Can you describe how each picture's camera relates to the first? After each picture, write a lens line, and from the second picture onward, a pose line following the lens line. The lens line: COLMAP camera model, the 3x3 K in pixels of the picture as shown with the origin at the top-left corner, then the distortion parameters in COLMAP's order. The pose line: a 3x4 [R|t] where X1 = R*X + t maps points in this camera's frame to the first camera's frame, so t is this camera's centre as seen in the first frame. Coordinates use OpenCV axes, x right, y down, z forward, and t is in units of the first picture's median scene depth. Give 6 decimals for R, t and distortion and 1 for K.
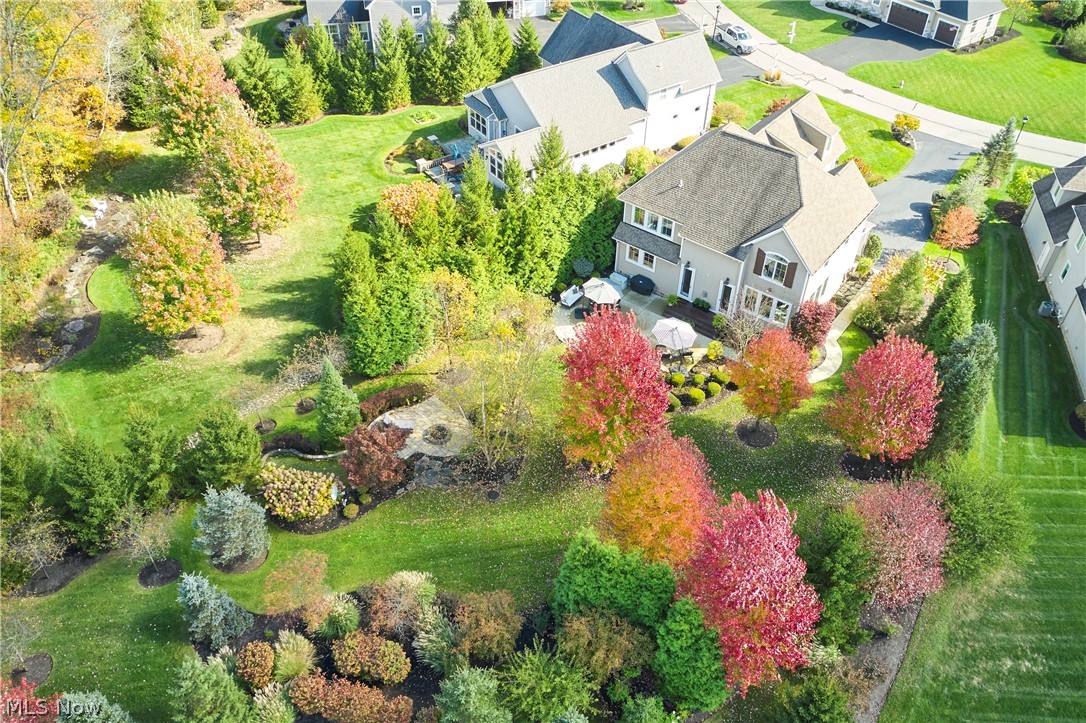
lens RADIAL K [[869.9, 0, 542.1], [0, 869.9, 361.5], [0, 0, 1]] dist [0.002320, -0.000173]
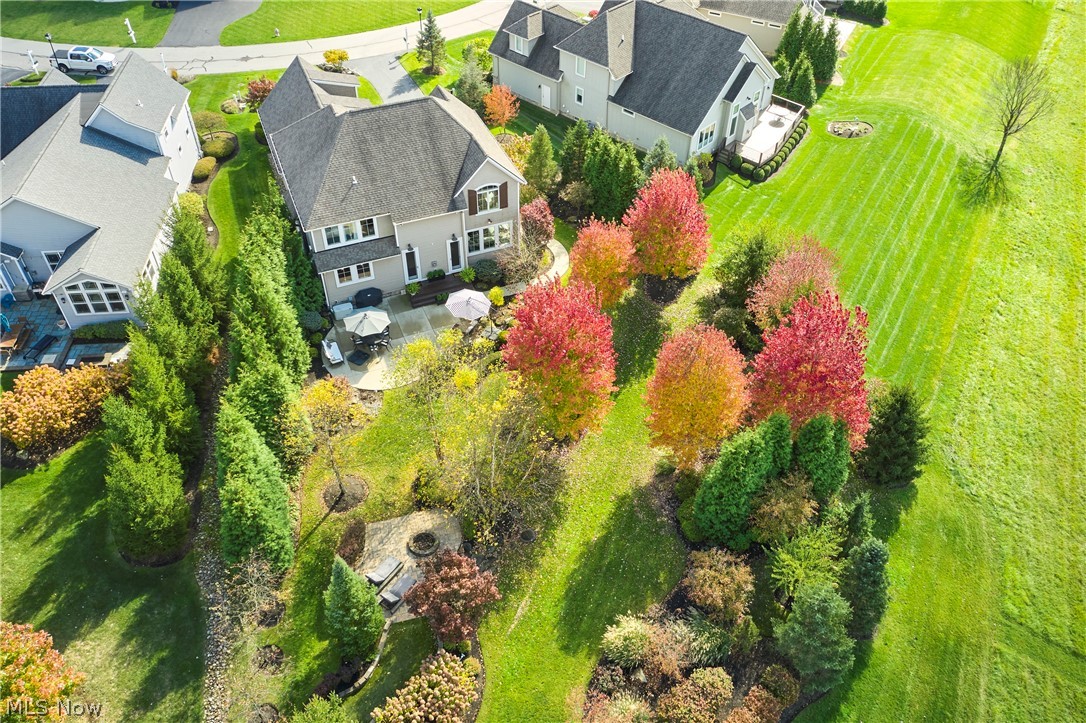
lens RADIAL K [[869.9, 0, 542.3], [0, 869.9, 361.3], [0, 0, 1]] dist [0.002320, -0.000173]
pose [[0.490480, -0.603185, 0.628965, -0.422930], [0.578810, 0.765036, 0.282310, -0.194312], [-0.651466, 0.225583, 0.724365, 0.233860]]
